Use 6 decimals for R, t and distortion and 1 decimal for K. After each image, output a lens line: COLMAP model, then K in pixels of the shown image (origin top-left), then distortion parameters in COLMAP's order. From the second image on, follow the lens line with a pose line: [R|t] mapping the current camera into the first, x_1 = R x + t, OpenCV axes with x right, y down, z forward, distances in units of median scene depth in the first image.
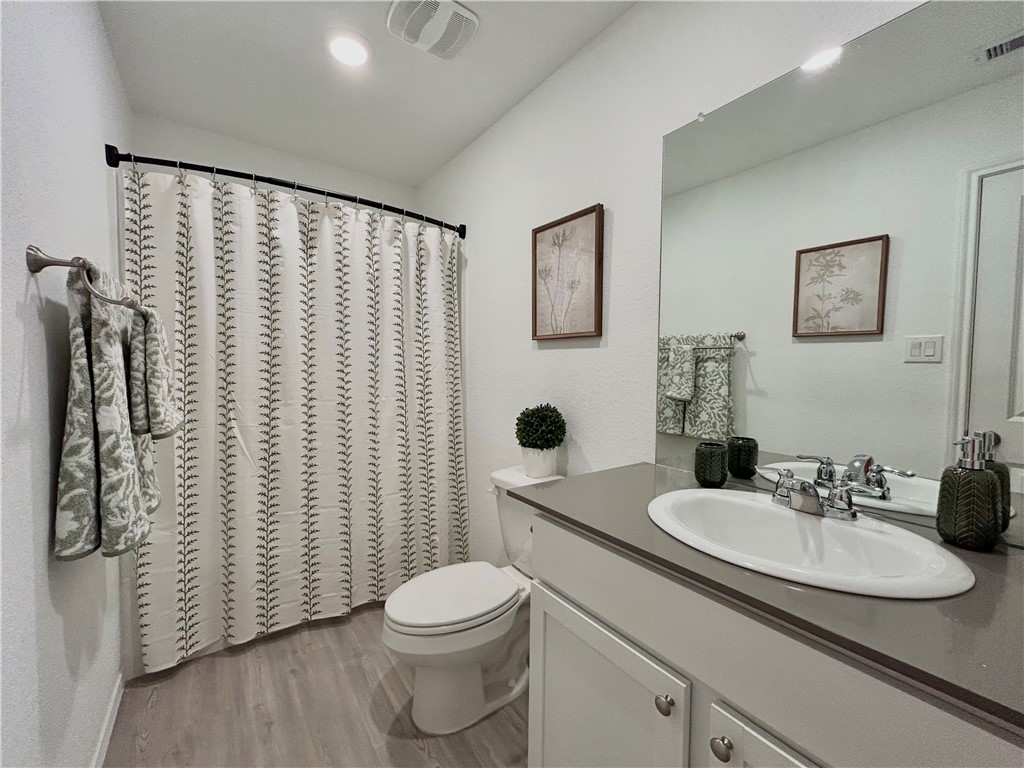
lens RADIAL K [[415.2, 0, 510.5], [0, 415.2, 383.0], [0, 0, 1]] dist [-0.001317, 0.000516]
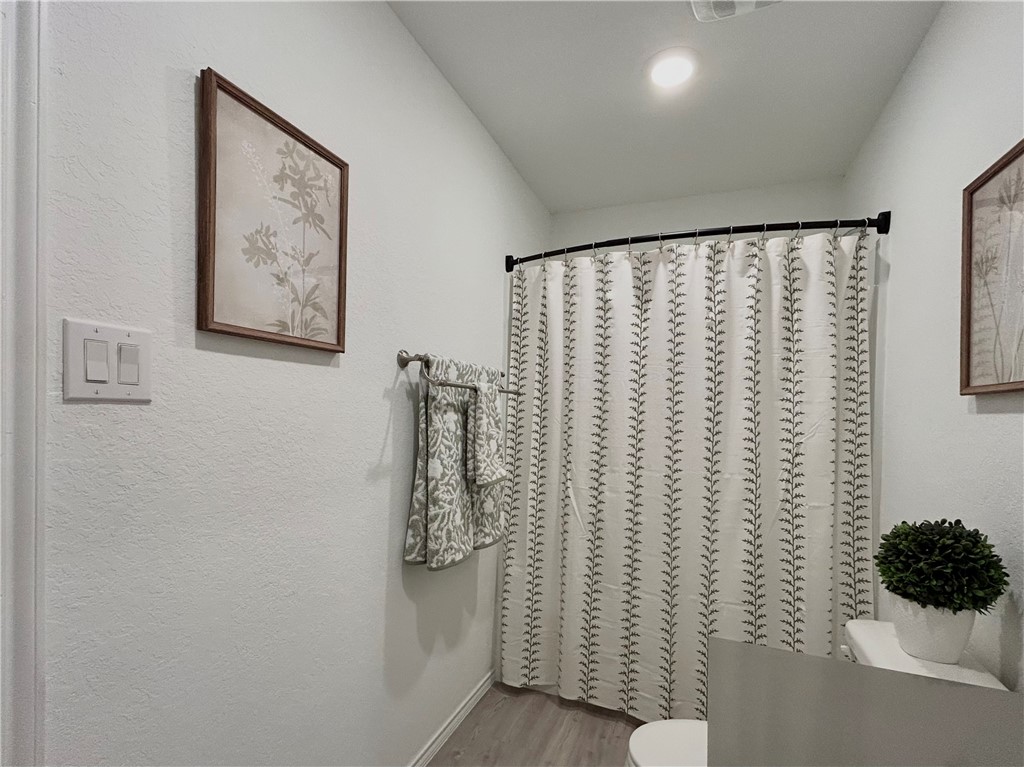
lens RADIAL K [[491.9, 0, 508.0], [0, 491.9, 420.1], [0, 0, 1]] dist [-0.007293, -0.000266]
pose [[0.523102, 0.013207, -0.852168, 0.316461], [-0.054899, 0.998326, -0.018228, -0.032964], [0.850500, 0.056318, 0.522951, 0.212220]]
